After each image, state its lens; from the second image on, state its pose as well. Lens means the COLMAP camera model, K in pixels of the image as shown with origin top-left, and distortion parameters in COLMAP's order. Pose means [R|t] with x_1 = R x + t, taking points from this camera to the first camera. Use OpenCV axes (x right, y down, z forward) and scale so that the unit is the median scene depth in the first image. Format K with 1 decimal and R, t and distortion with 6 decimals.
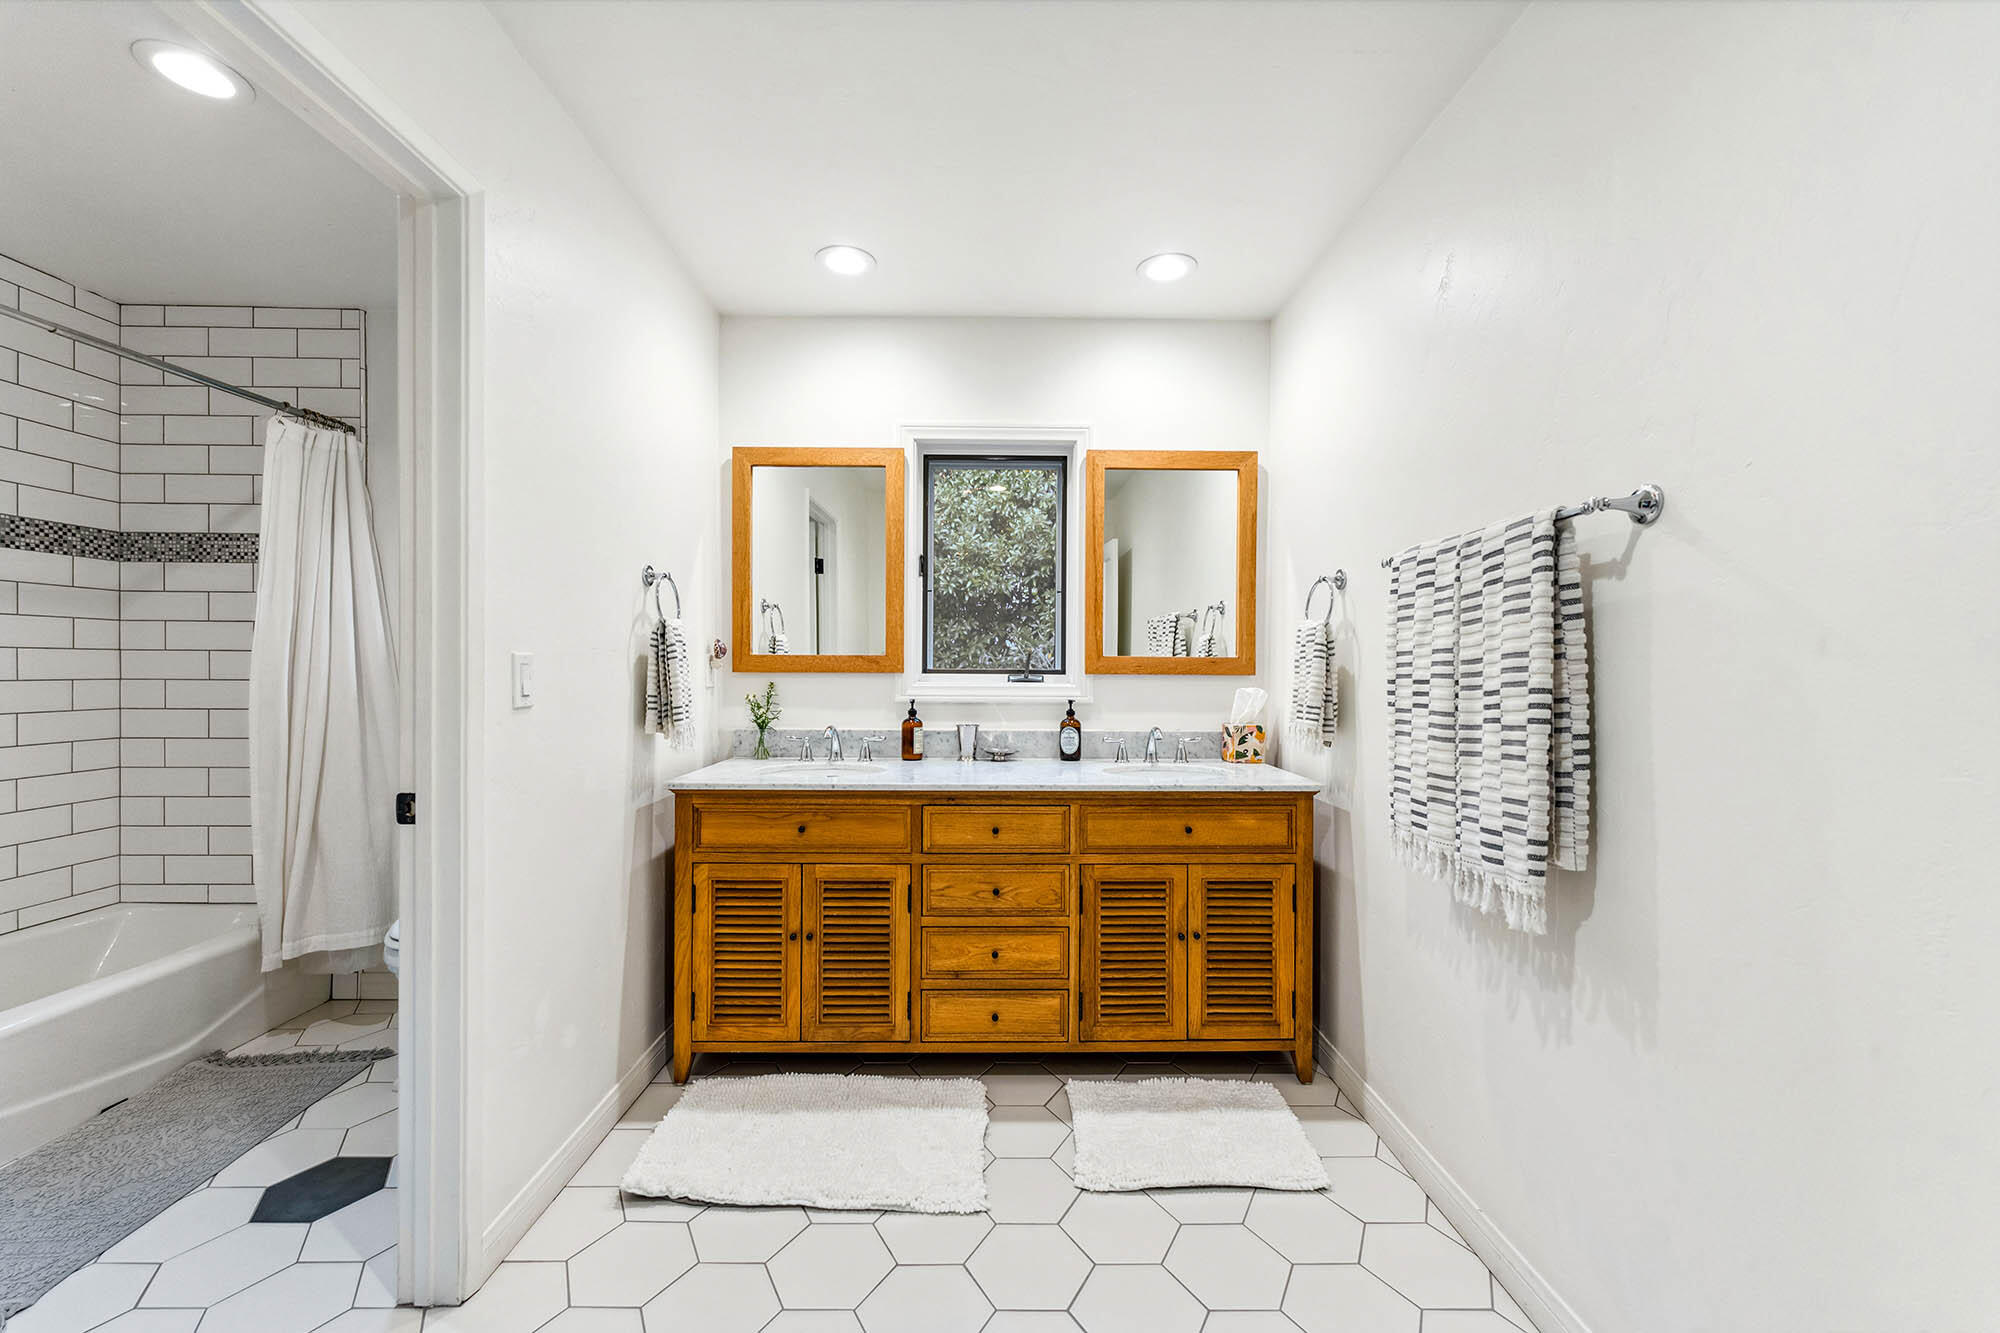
lens RADIAL K [[813.5, 0, 1001.3], [0, 813.5, 668.9], [0, 0, 1]] dist [0.000362, 0.000483]
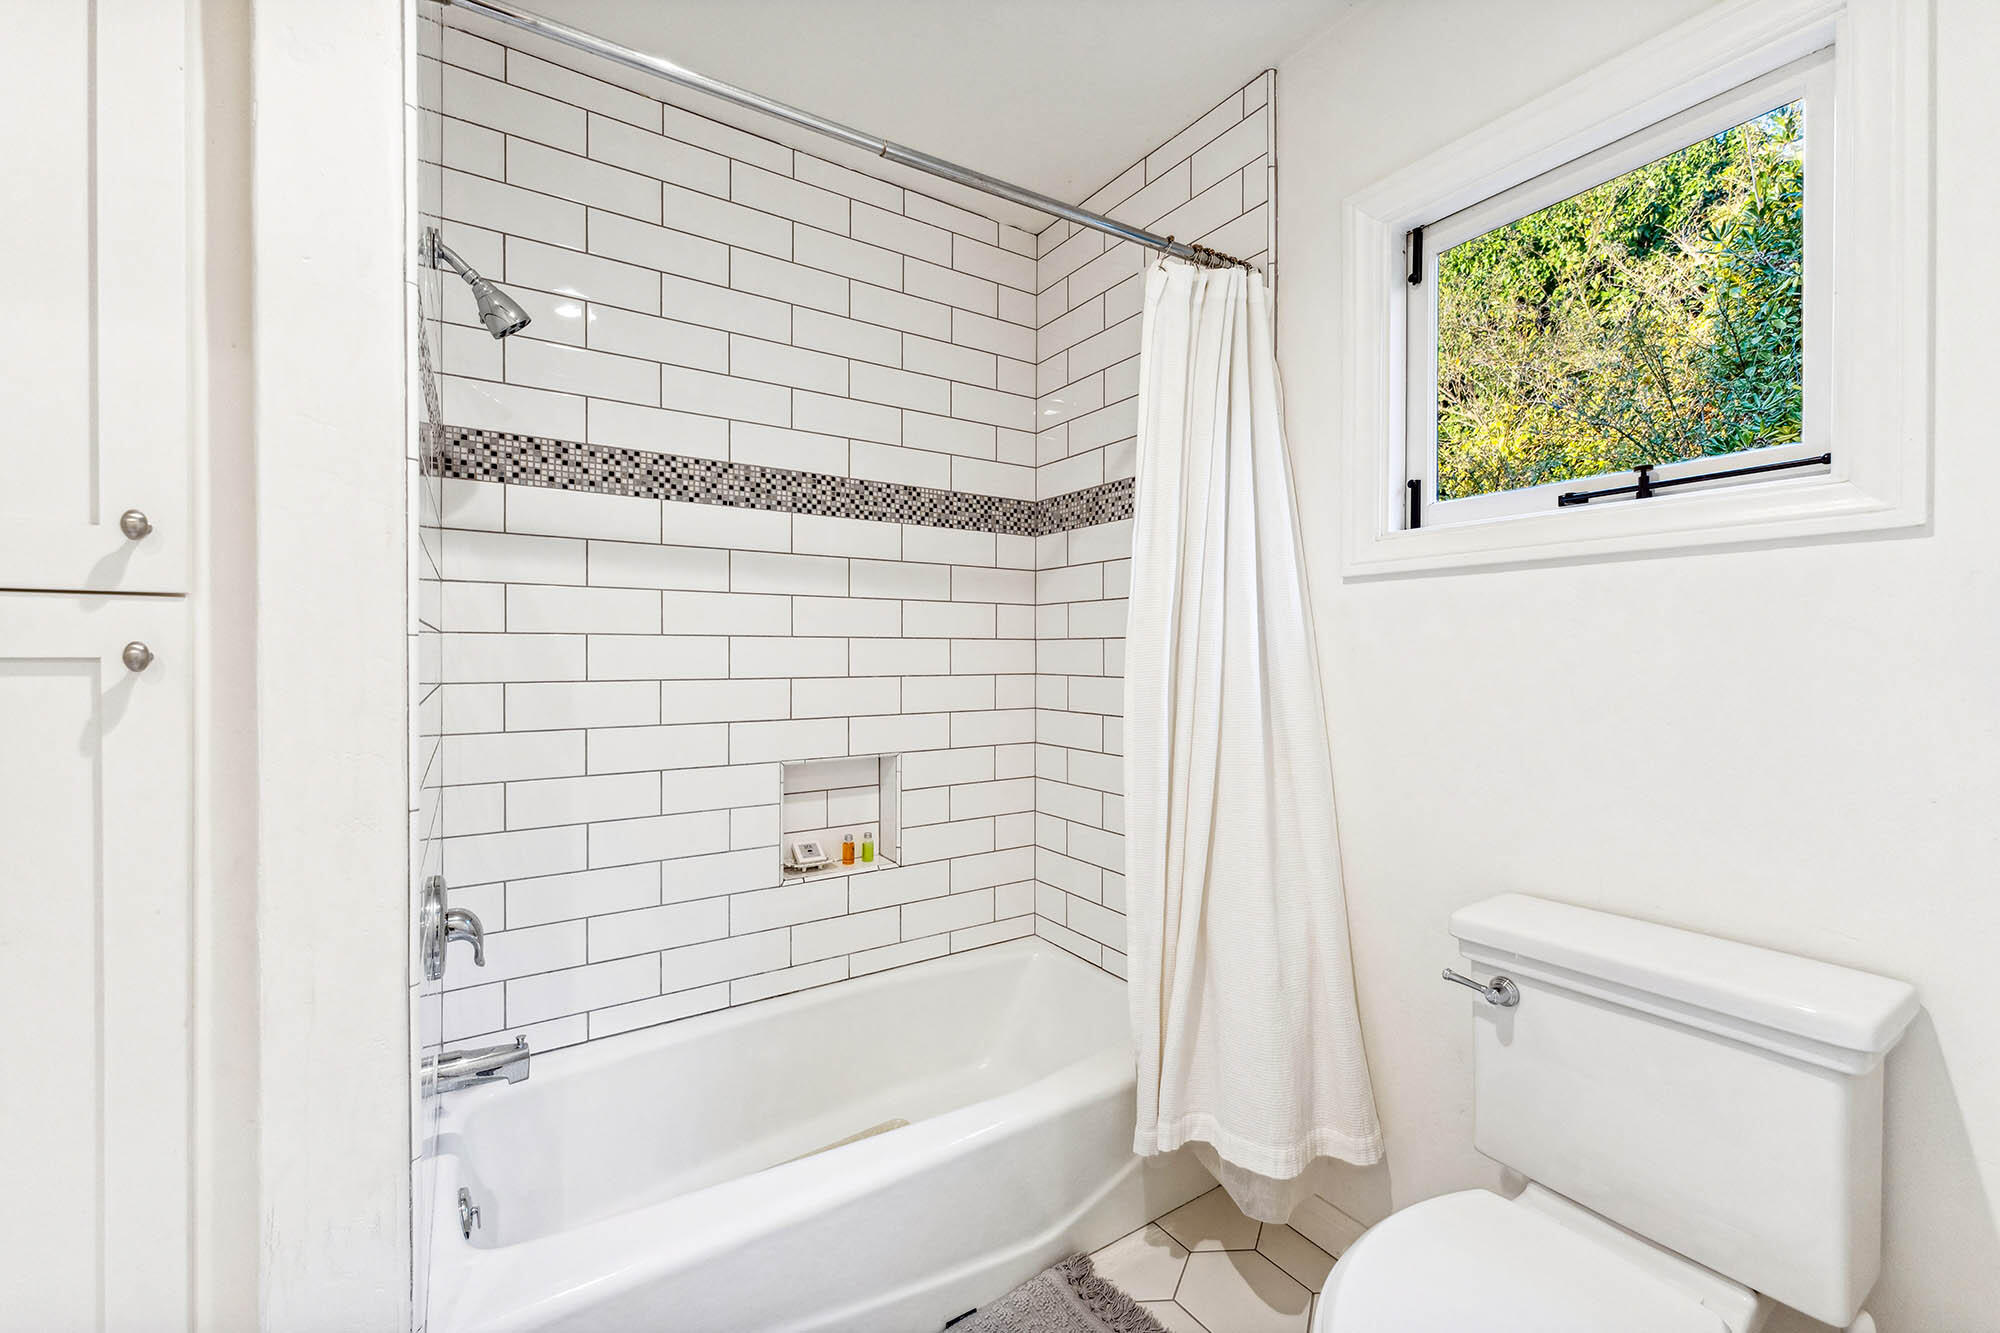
lens RADIAL K [[813.5, 0, 998.7], [0, 813.5, 662.9], [0, 0, 1]] dist [0.000362, 0.000483]
pose [[0.548464, 0.003988, -0.836165, -0.411109], [-0.001750, 0.999992, 0.003622, -0.002297], [0.836173, -0.000523, 0.548466, 0.526556]]
